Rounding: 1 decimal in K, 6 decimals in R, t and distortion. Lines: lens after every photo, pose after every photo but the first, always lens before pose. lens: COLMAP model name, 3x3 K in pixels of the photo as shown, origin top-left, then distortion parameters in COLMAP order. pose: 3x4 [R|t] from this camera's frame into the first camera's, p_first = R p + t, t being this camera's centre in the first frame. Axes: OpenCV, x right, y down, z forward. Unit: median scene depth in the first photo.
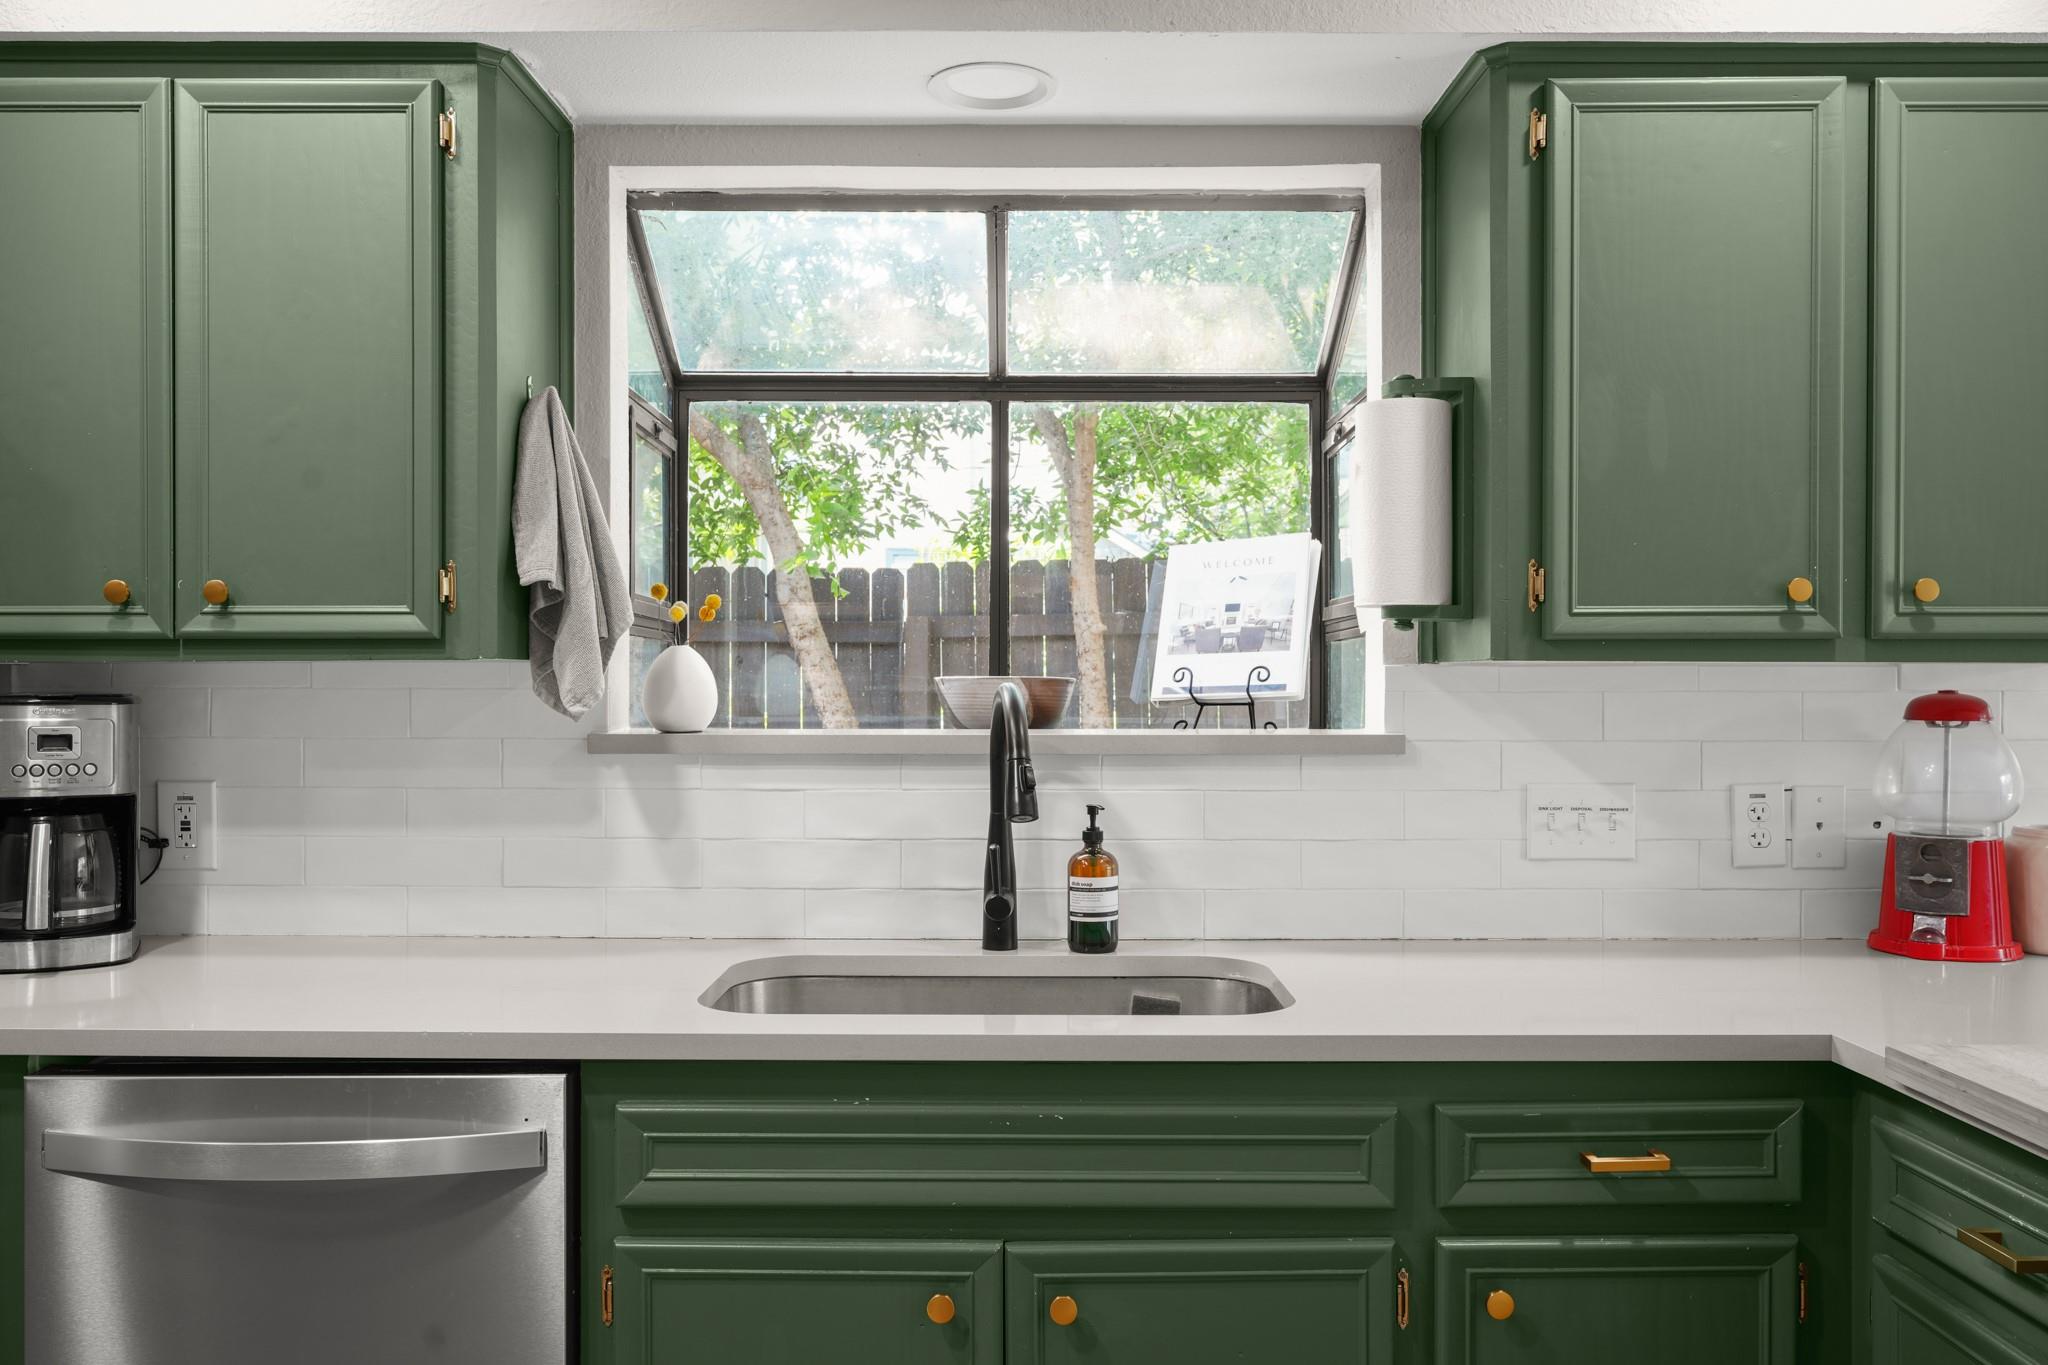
lens RADIAL K [[1590.1, 0, 1029.1], [0, 1590.1, 691.4], [0, 0, 1]] dist [-0.000239, 0.008960]
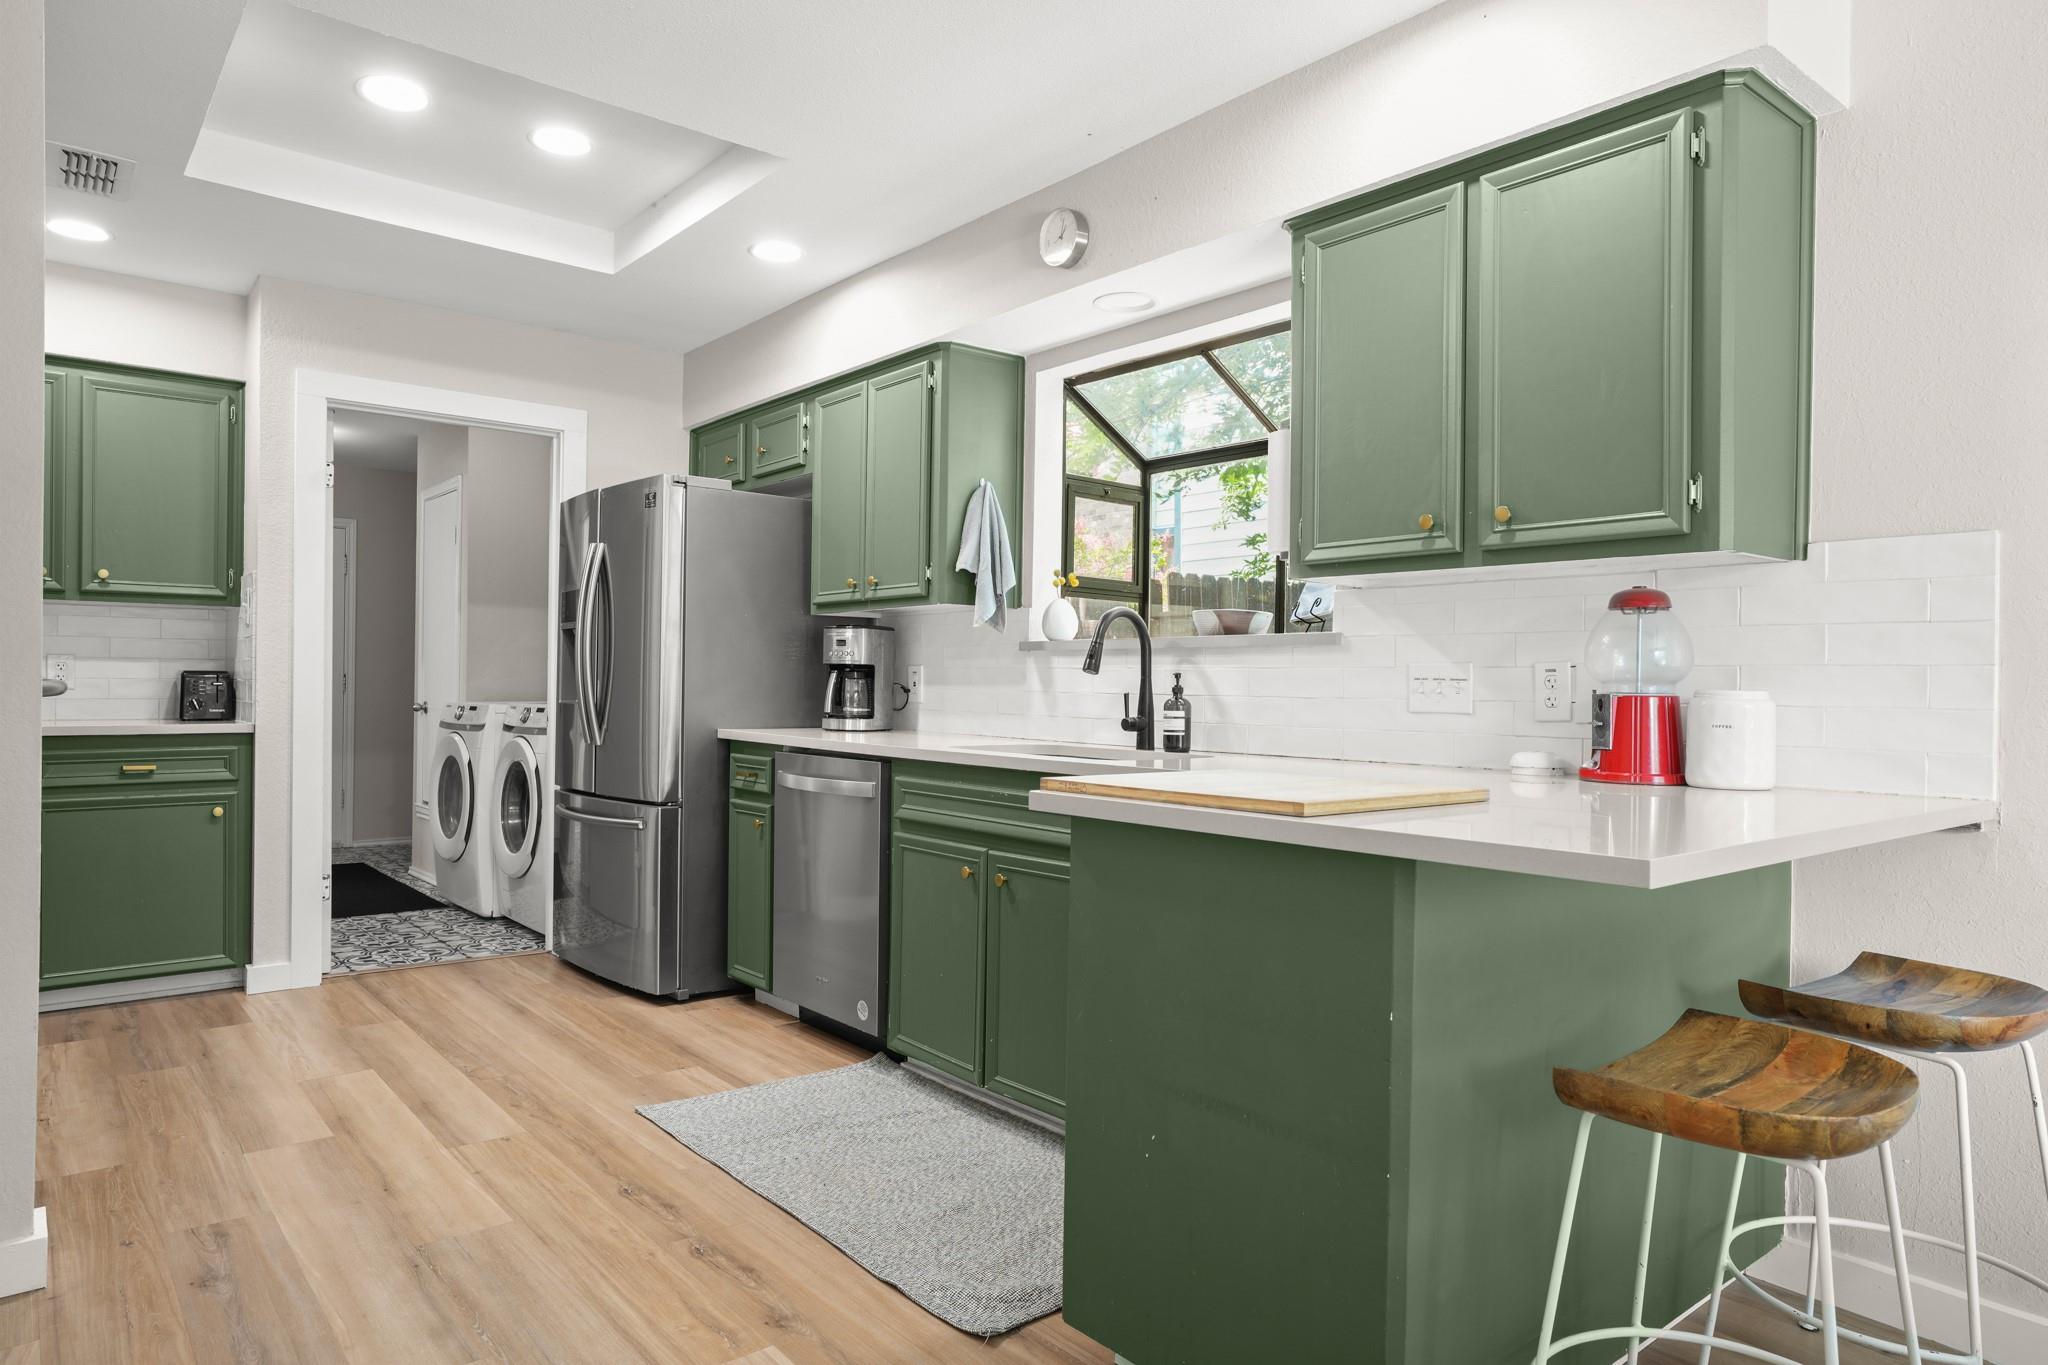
lens RADIAL K [[1259.4, 0, 1020.6], [0, 1259.4, 679.1], [0, 0, 1]] dist [-0.003568, 0.009950]
pose [[0.632100, 0.004224, -0.774875, 1.069798], [-0.018664, 0.999778, -0.009775, 0.097167], [0.774662, 0.020641, 0.632038, -0.066247]]
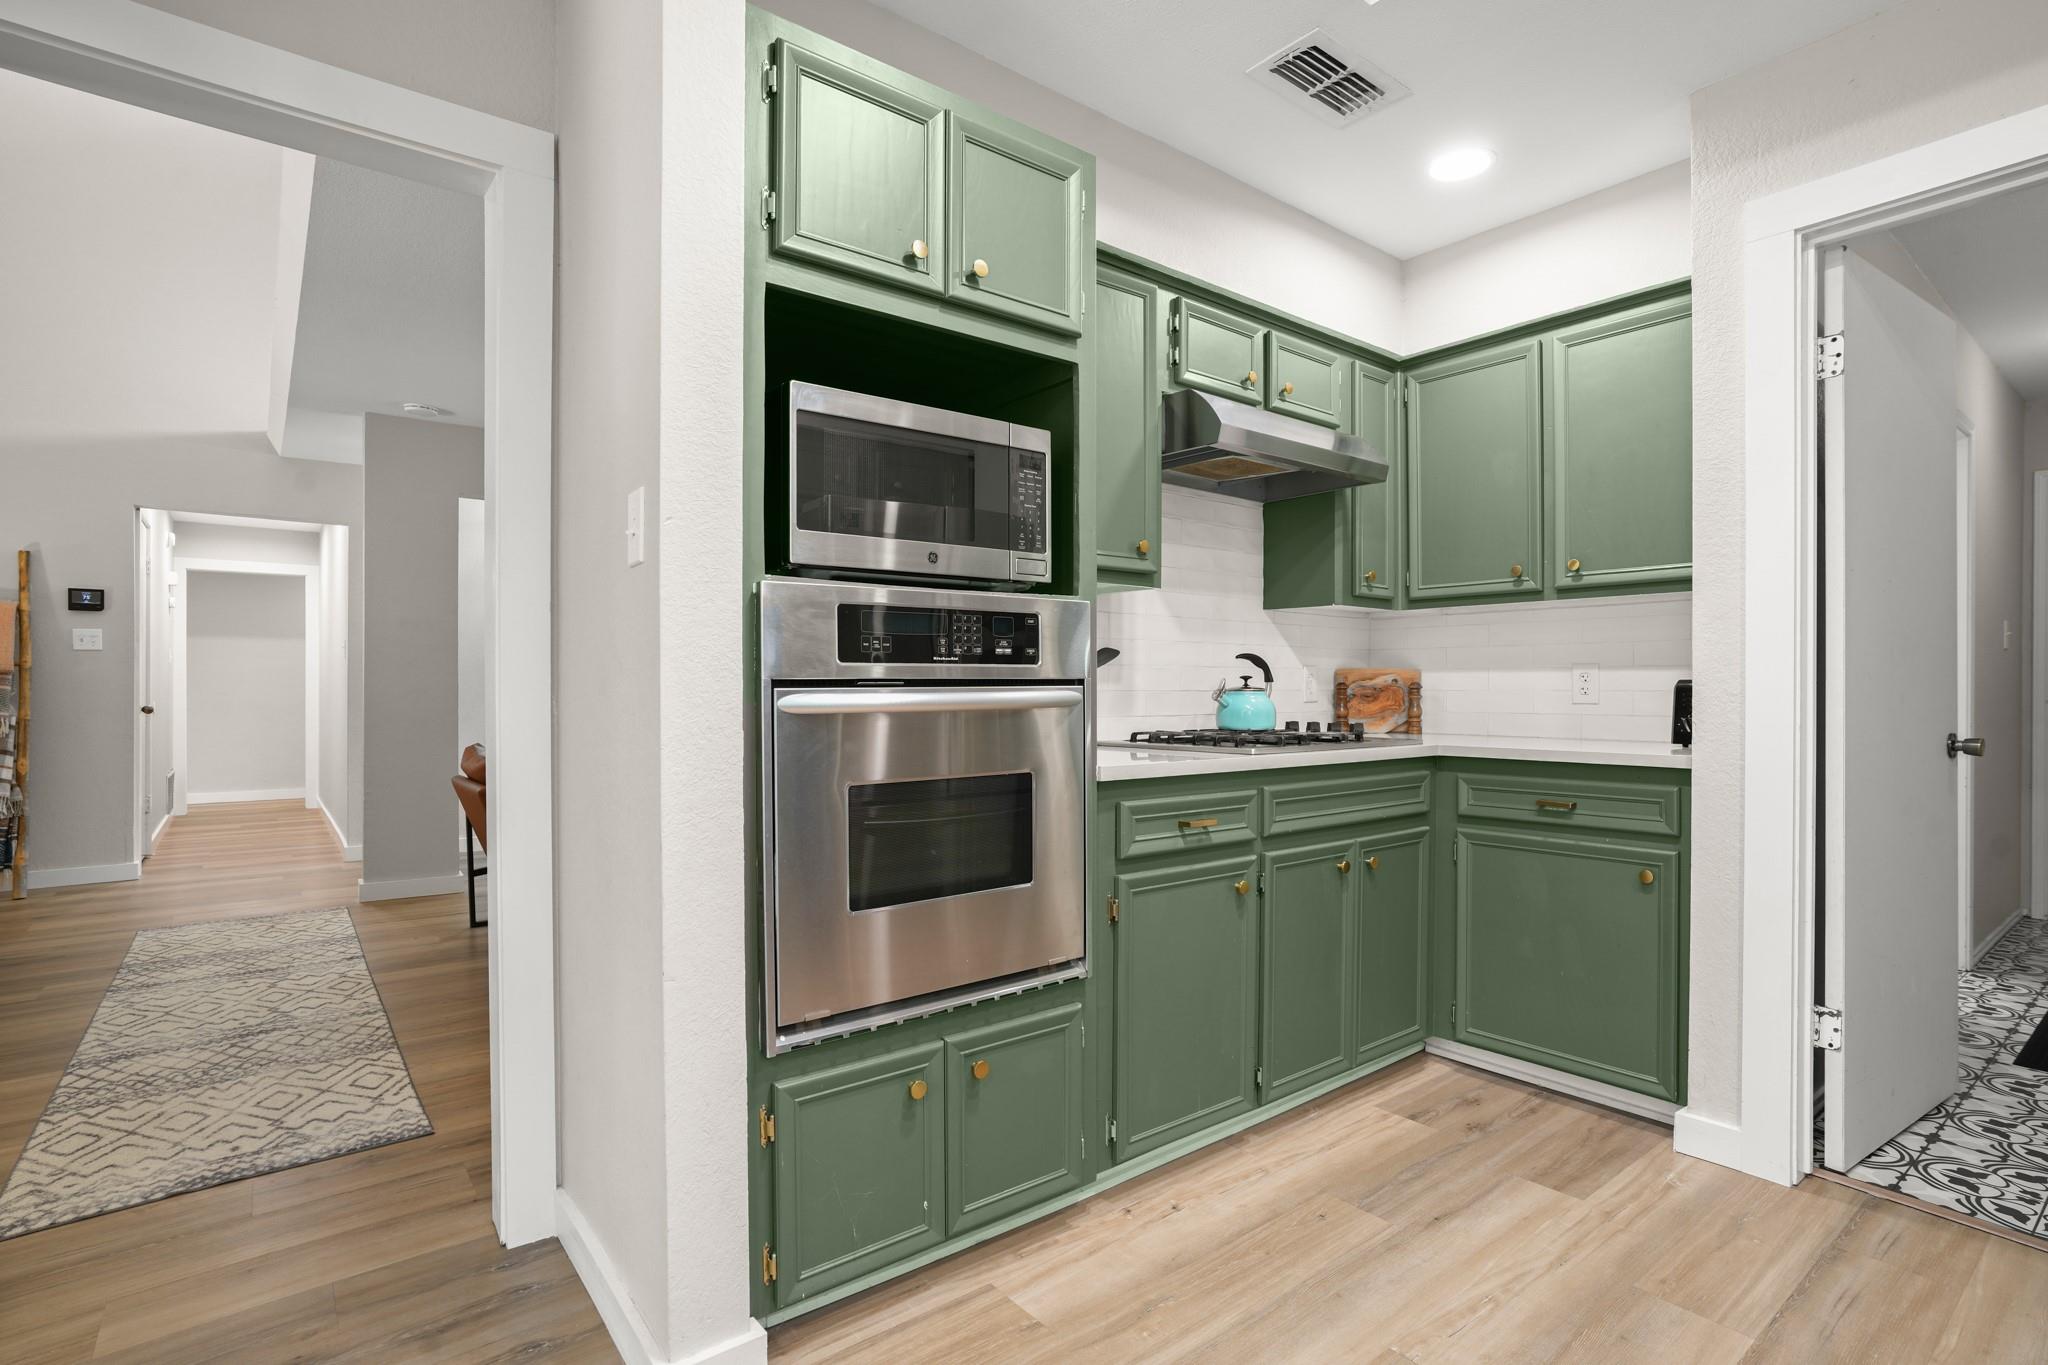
lens RADIAL K [[992.4, 0, 1025.8], [0, 992.4, 689.7], [0, 0, 1]] dist [-0.028672, 0.008566]
pose [[-0.785977, 0.001054, -0.618255, 0.048006], [-0.007086, 0.999918, 0.010713, 0.093762], [0.618215, 0.012801, -0.785904, 0.590027]]
